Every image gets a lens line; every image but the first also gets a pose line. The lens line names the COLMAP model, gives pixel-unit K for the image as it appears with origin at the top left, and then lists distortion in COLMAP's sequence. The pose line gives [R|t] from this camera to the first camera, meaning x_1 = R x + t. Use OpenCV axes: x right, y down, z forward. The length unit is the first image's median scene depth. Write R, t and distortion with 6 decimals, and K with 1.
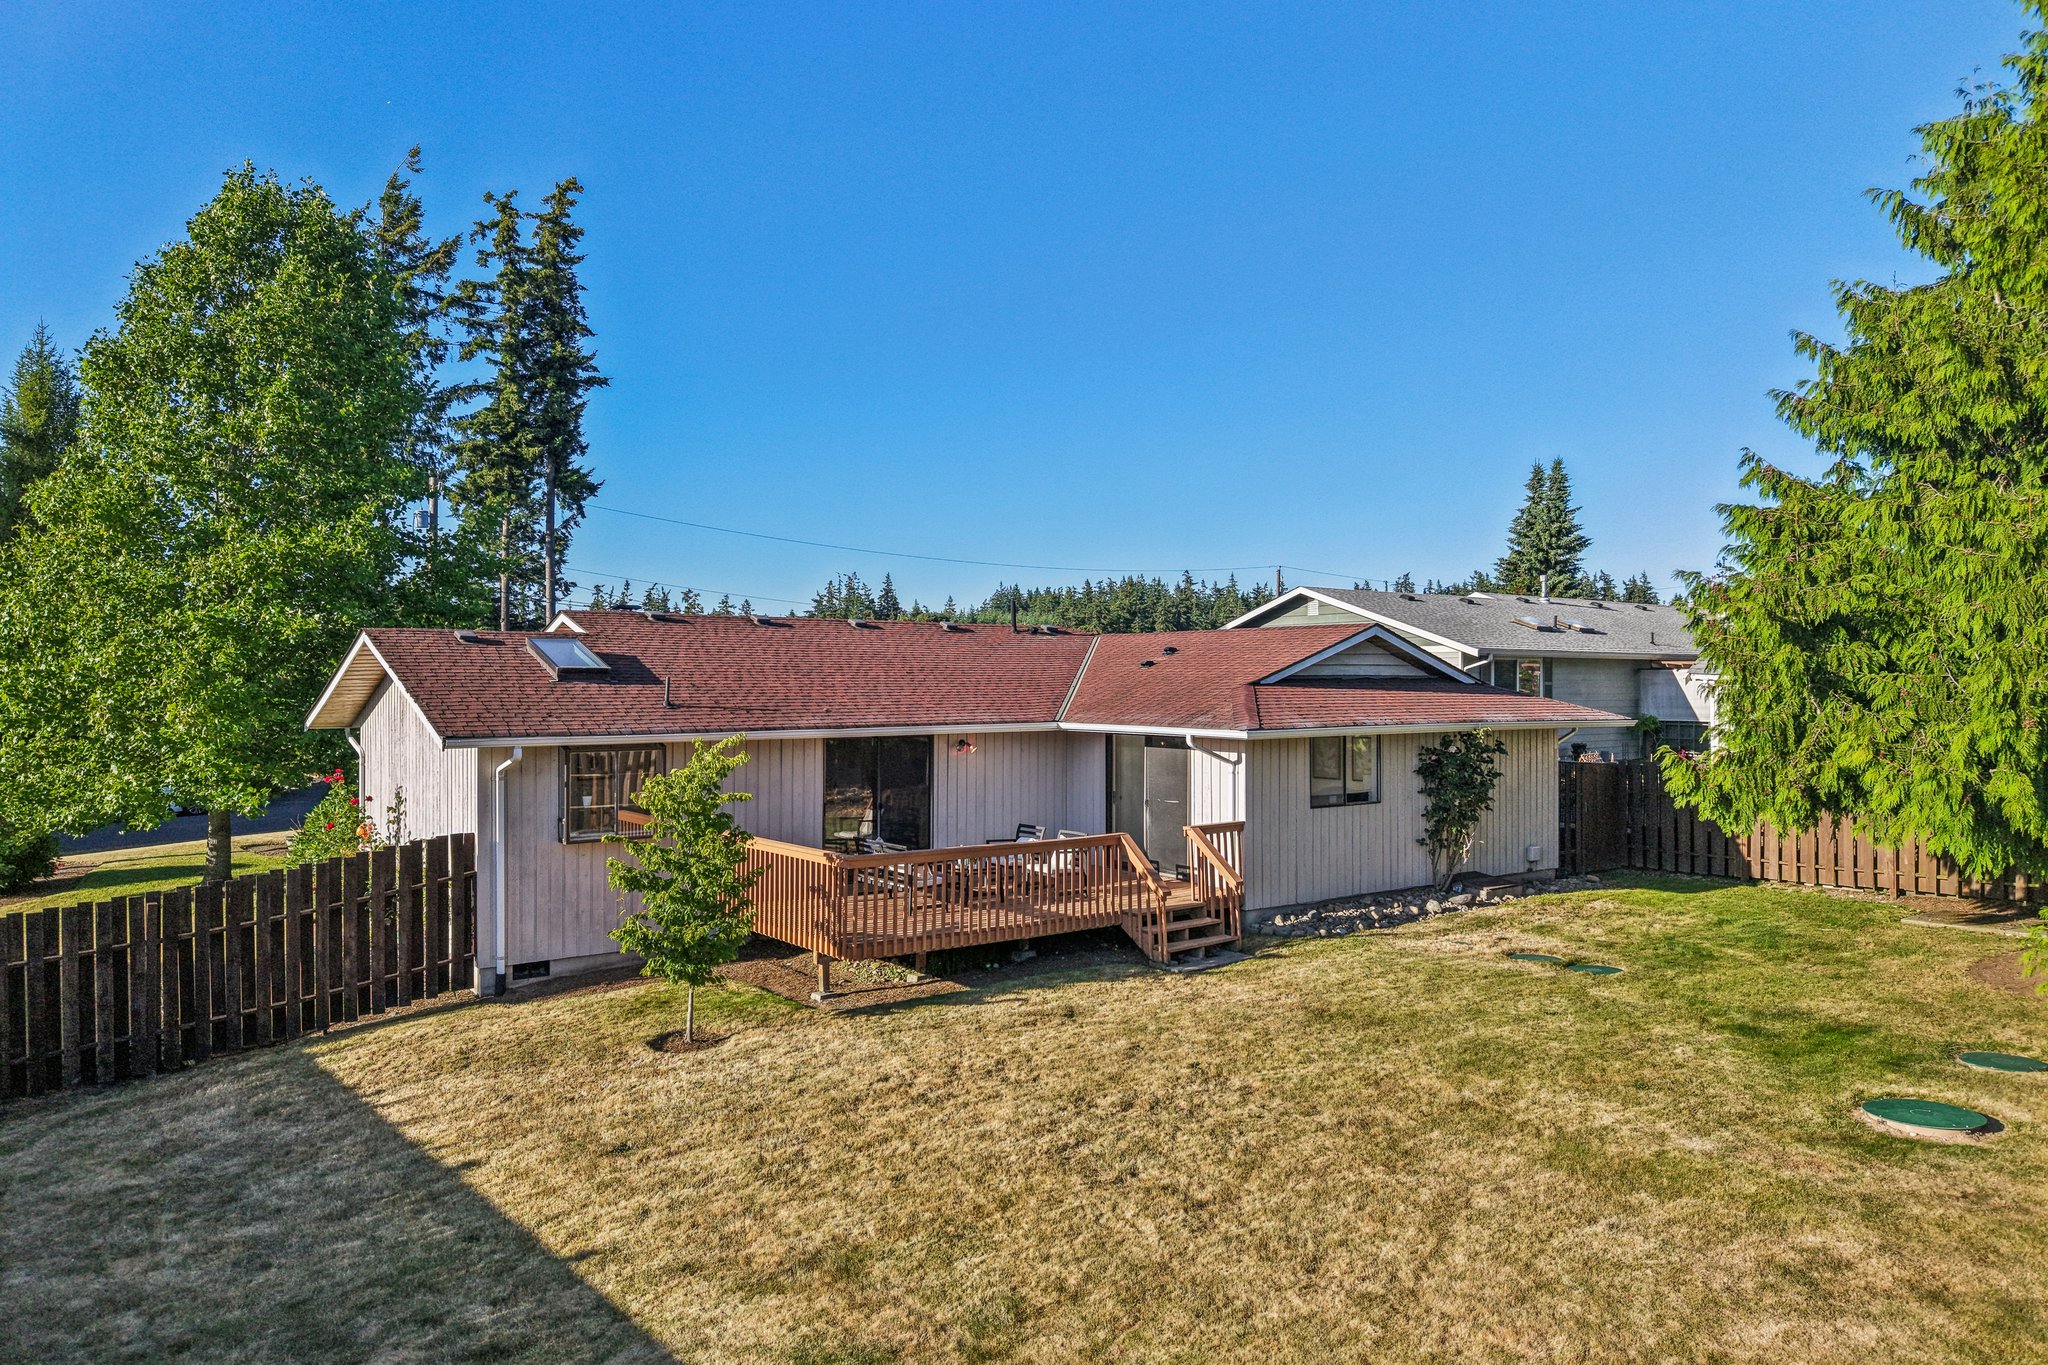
lens RADIAL K [[1393.6, 0, 1024.0], [0, 1393.6, 682.5], [0, 0, 1]] dist [0.044835, -0.080962]
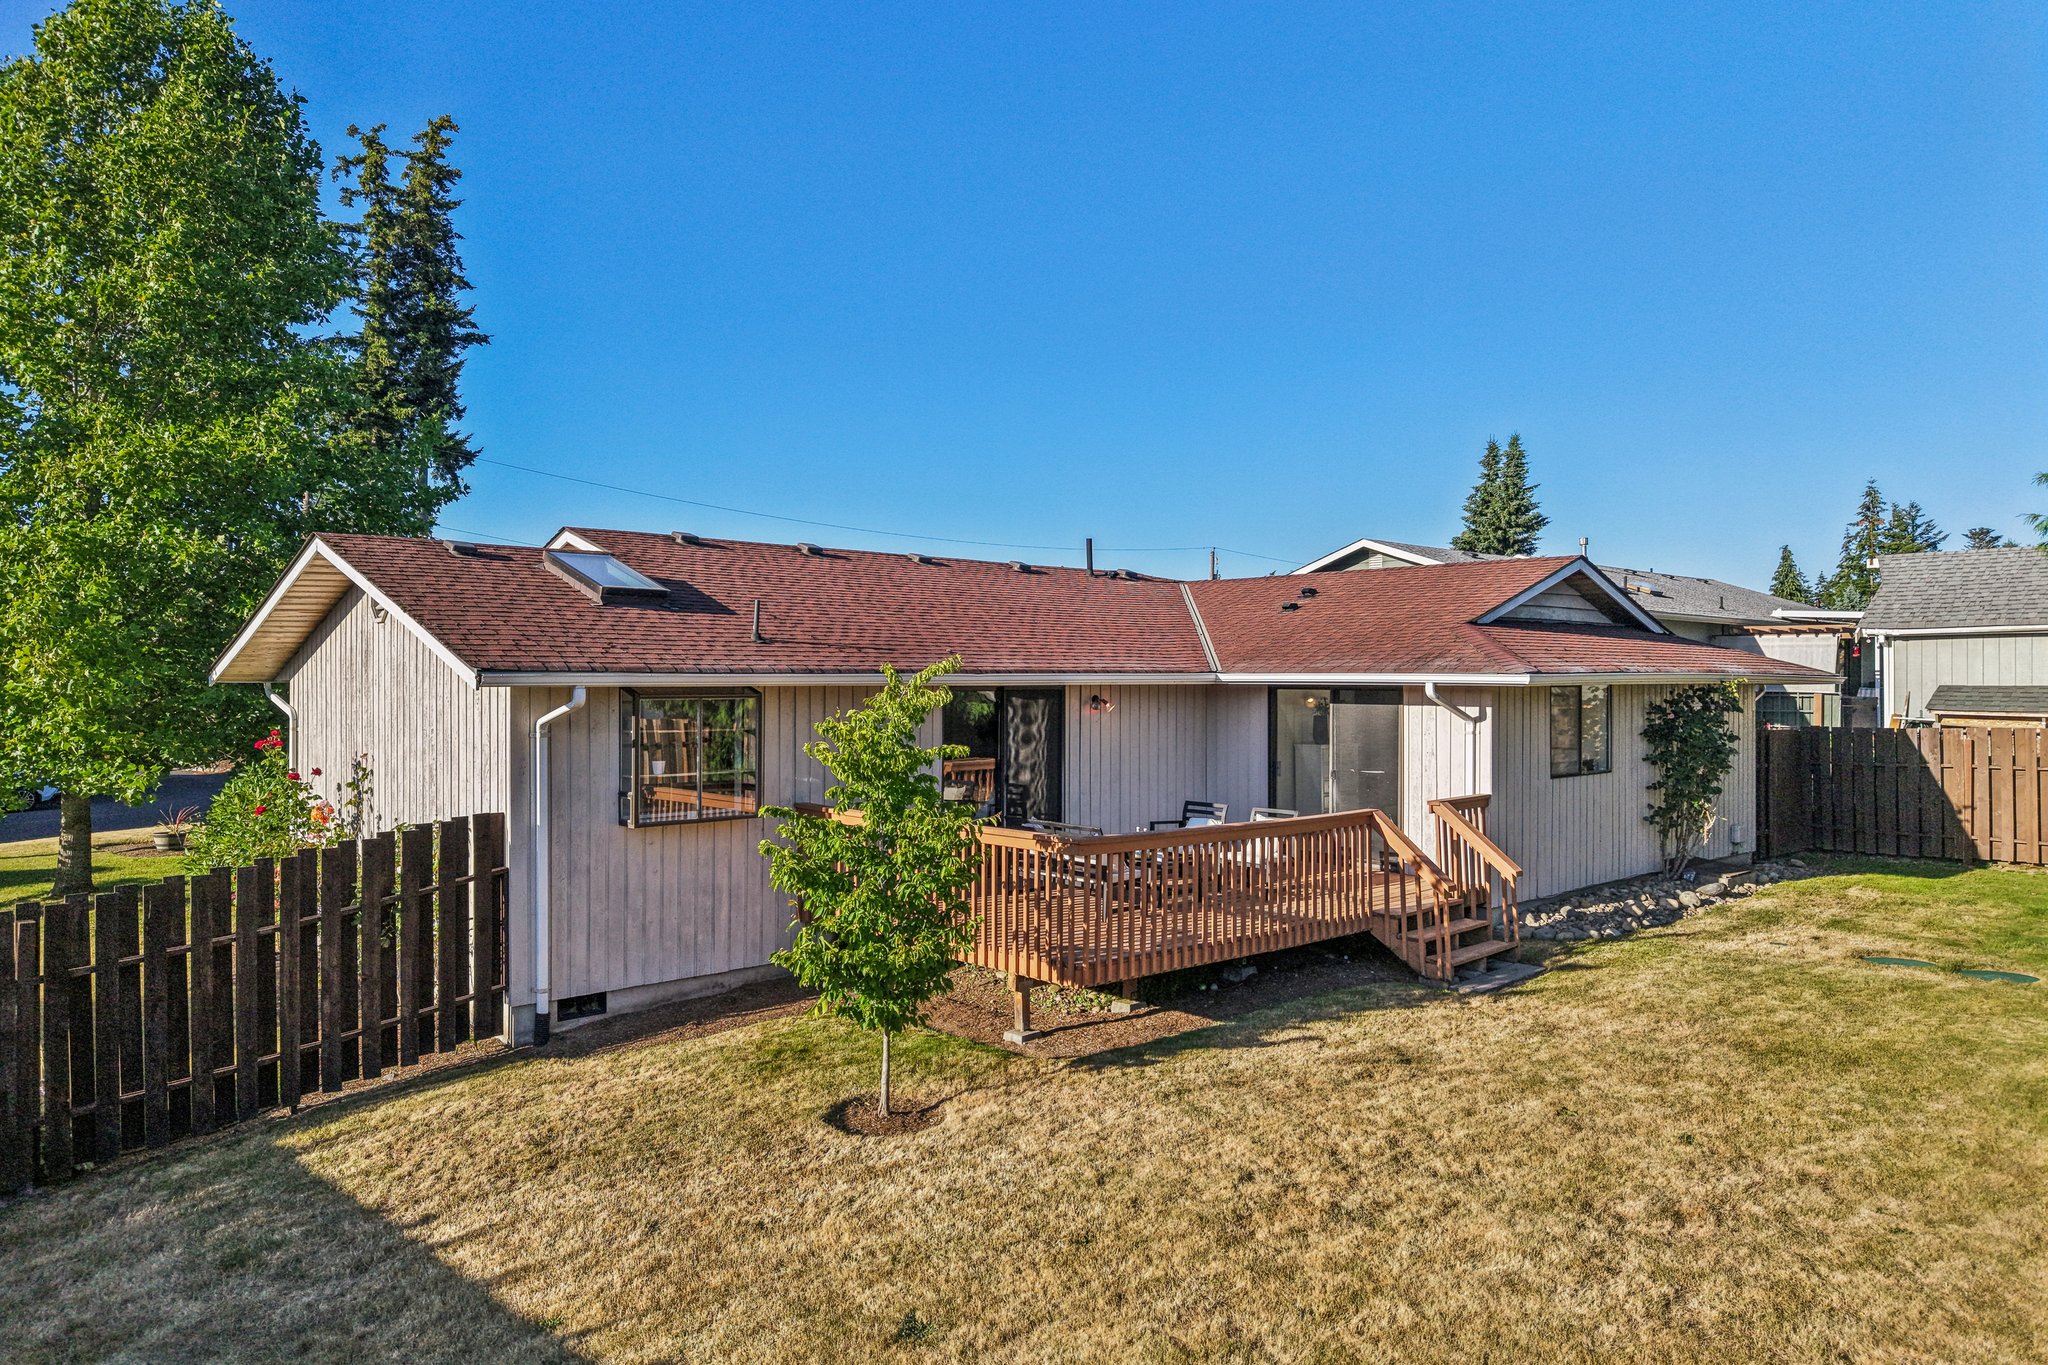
lens RADIAL K [[1395.4, 0, 1021.1], [0, 1395.4, 691.5], [0, 0, 1]] dist [0.027304, -0.040022]
pose [[0.995279, -0.000447, 0.097052, -0.199756], [-0.000276, 0.999972, 0.007439, 0.040669], [-0.097053, -0.007430, 0.995252, 0.275343]]
